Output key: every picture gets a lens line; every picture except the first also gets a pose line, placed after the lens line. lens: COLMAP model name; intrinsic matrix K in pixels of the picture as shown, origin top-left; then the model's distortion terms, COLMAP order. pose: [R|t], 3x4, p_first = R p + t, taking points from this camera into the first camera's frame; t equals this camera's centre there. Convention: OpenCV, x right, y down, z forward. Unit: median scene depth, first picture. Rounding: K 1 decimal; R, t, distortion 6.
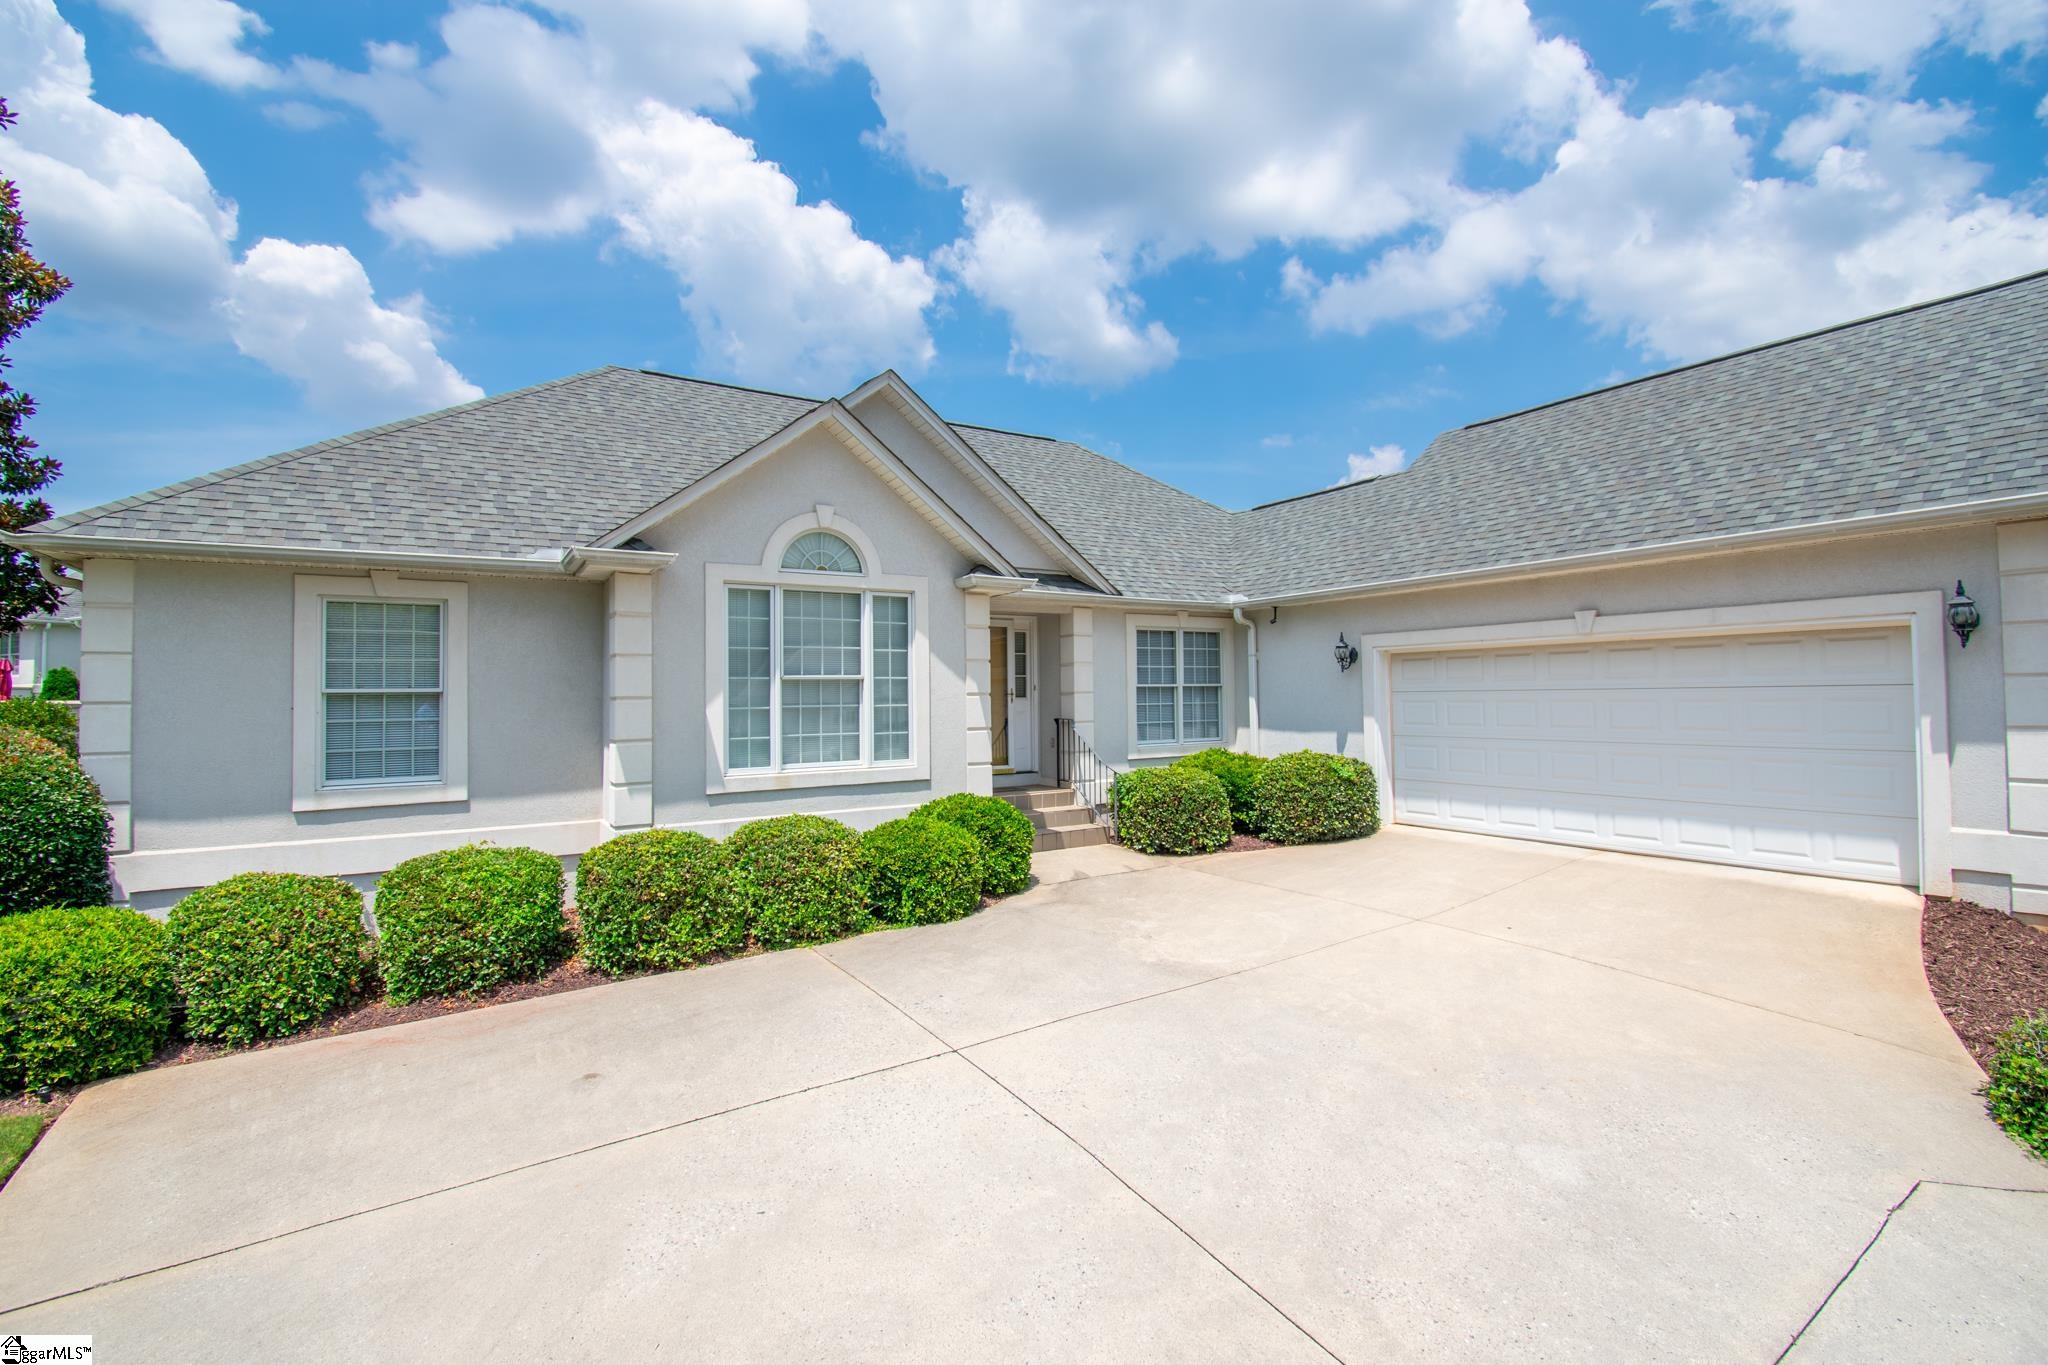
lens RADIAL K [[953.9, 0, 1013.7], [0, 953.9, 672.9], [0, 0, 1]] dist [0.043919, -0.040529]
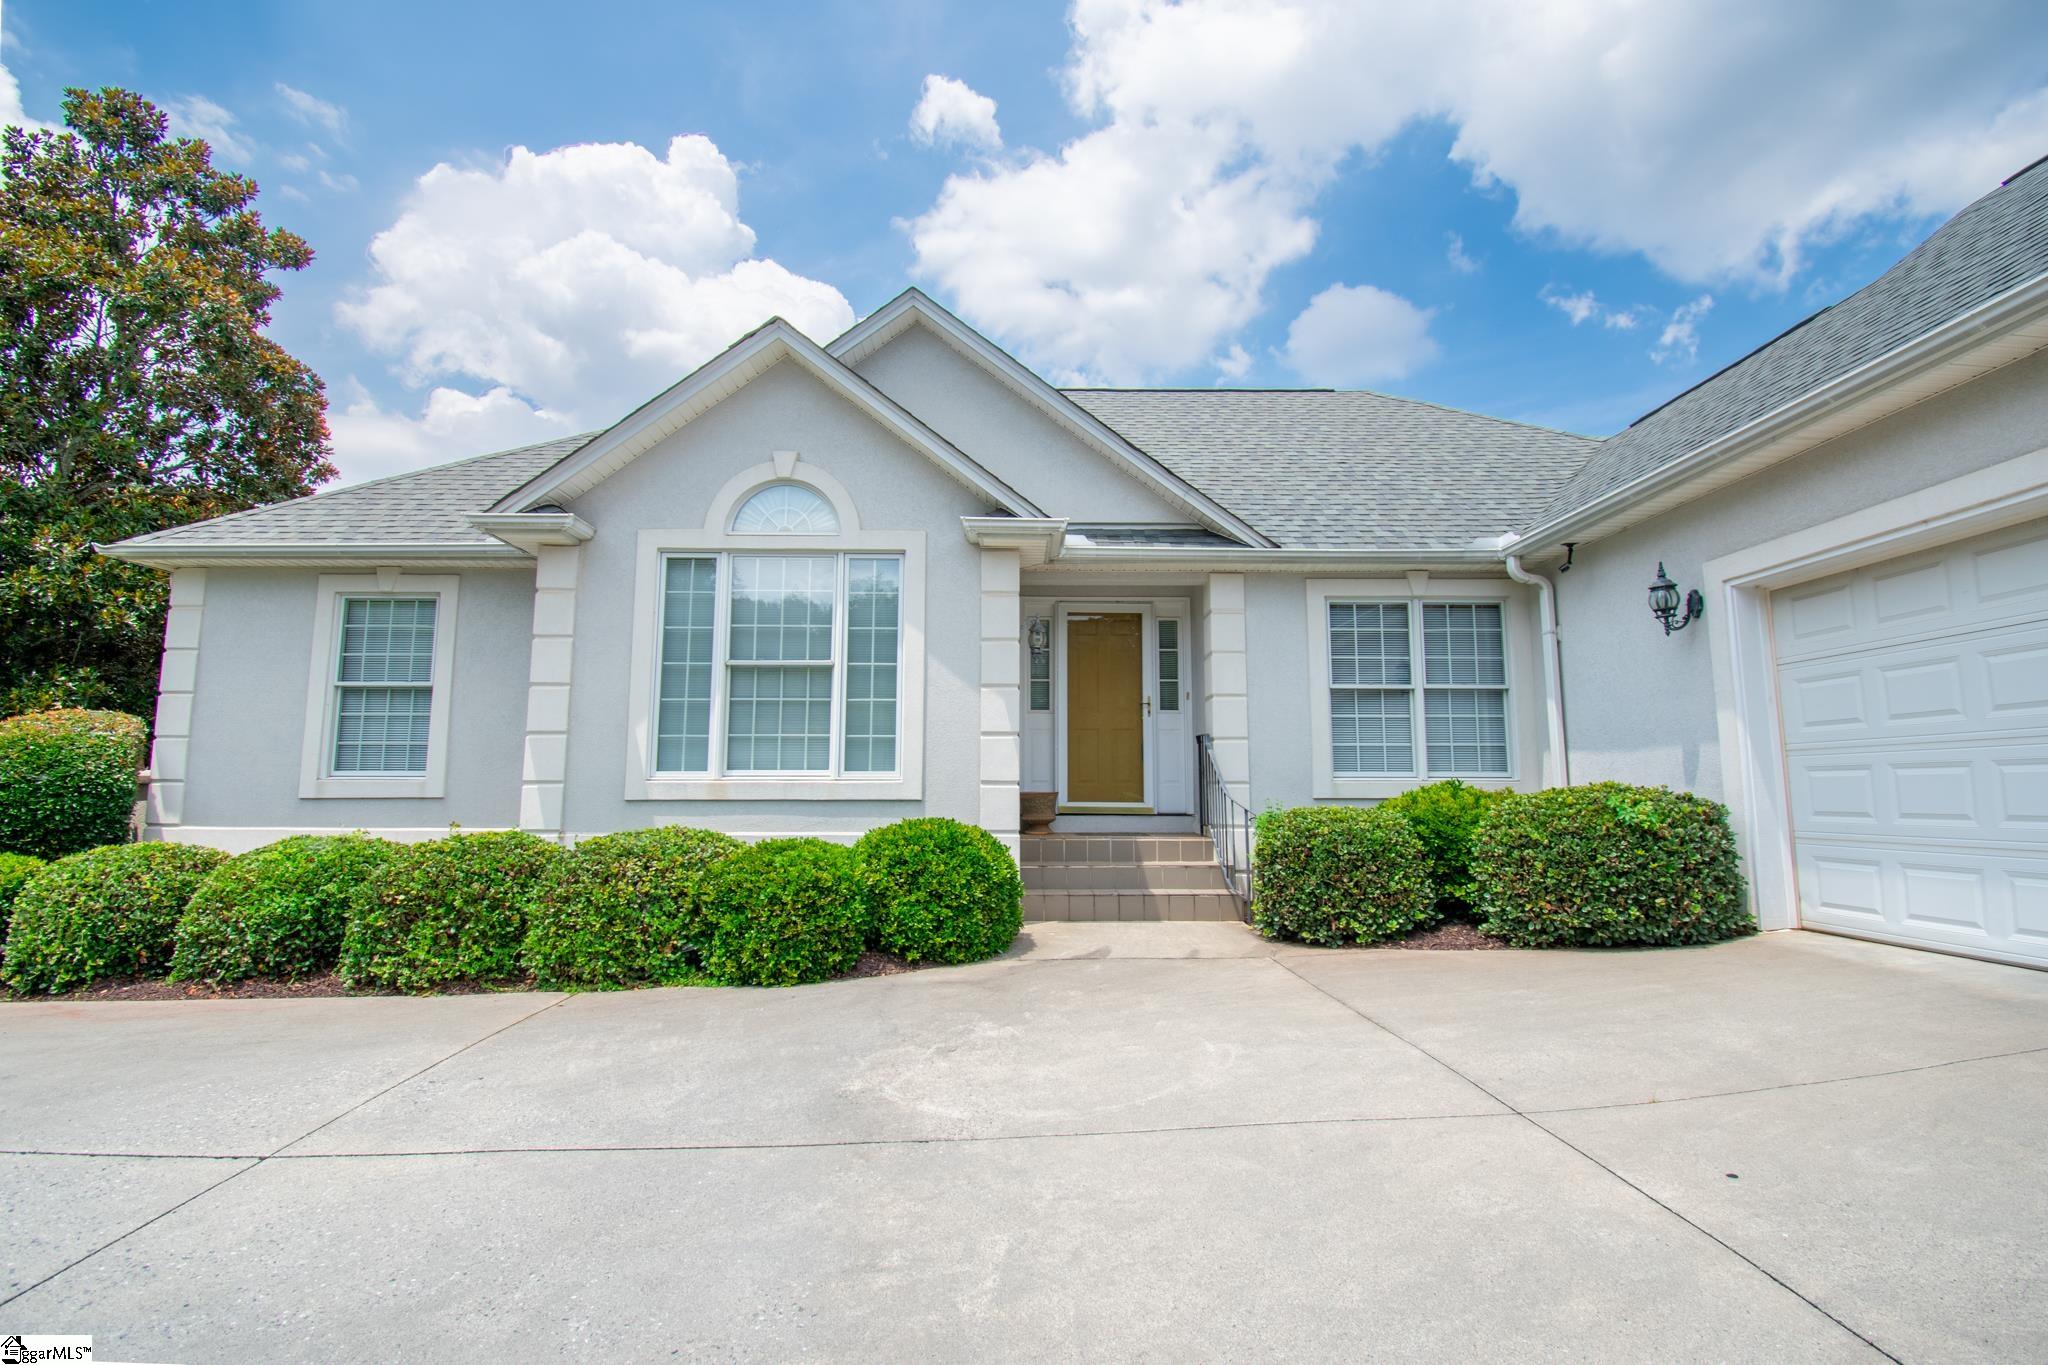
lens RADIAL K [[953.9, 0, 1013.7], [0, 953.9, 672.9], [0, 0, 1]] dist [0.043919, -0.040529]
pose [[0.844801, -0.050755, -0.532668, 0.380370], [-0.001535, 0.995257, -0.097268, 0.087726], [0.535078, 0.082990, 0.840716, 0.419247]]
